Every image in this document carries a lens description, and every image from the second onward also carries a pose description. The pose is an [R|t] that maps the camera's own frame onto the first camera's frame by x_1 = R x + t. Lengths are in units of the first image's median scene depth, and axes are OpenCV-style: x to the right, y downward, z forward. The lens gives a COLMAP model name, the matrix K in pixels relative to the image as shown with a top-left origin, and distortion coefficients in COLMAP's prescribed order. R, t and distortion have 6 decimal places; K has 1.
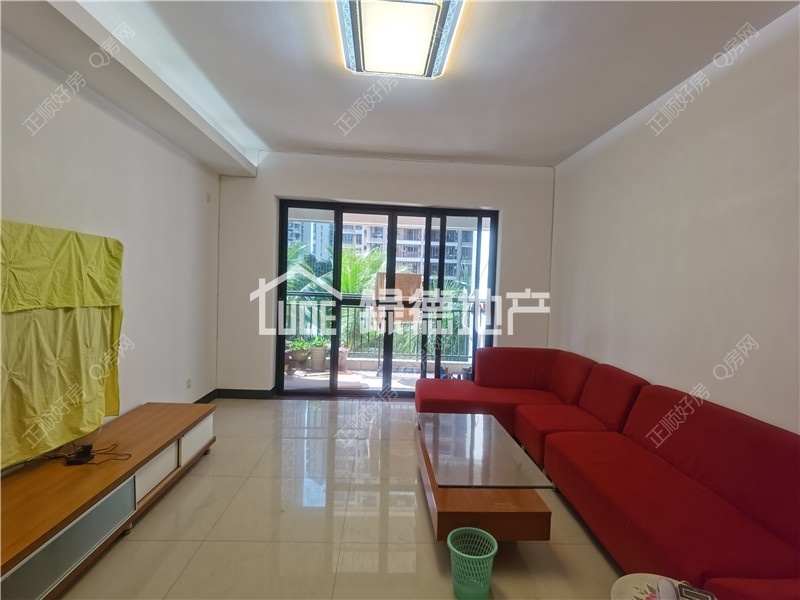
lens RADIAL K [[411.9, 0, 400.8], [0, 411.9, 298.3], [0, 0, 1]] dist [-0.012819, 0.011392]
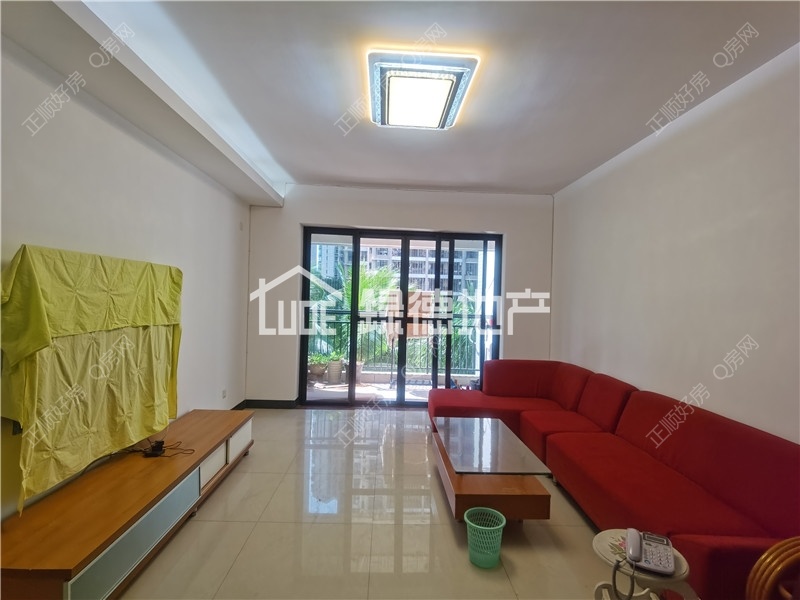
lens RADIAL K [[411.9, 0, 401.4], [0, 411.9, 303.6], [0, 0, 1]] dist [-0.012819, 0.011392]
pose [[0.999924, -0.006774, -0.010268, -0.029163], [0.006504, 0.999638, -0.026117, -0.004169], [0.010441, 0.026048, 0.999606, -0.122705]]
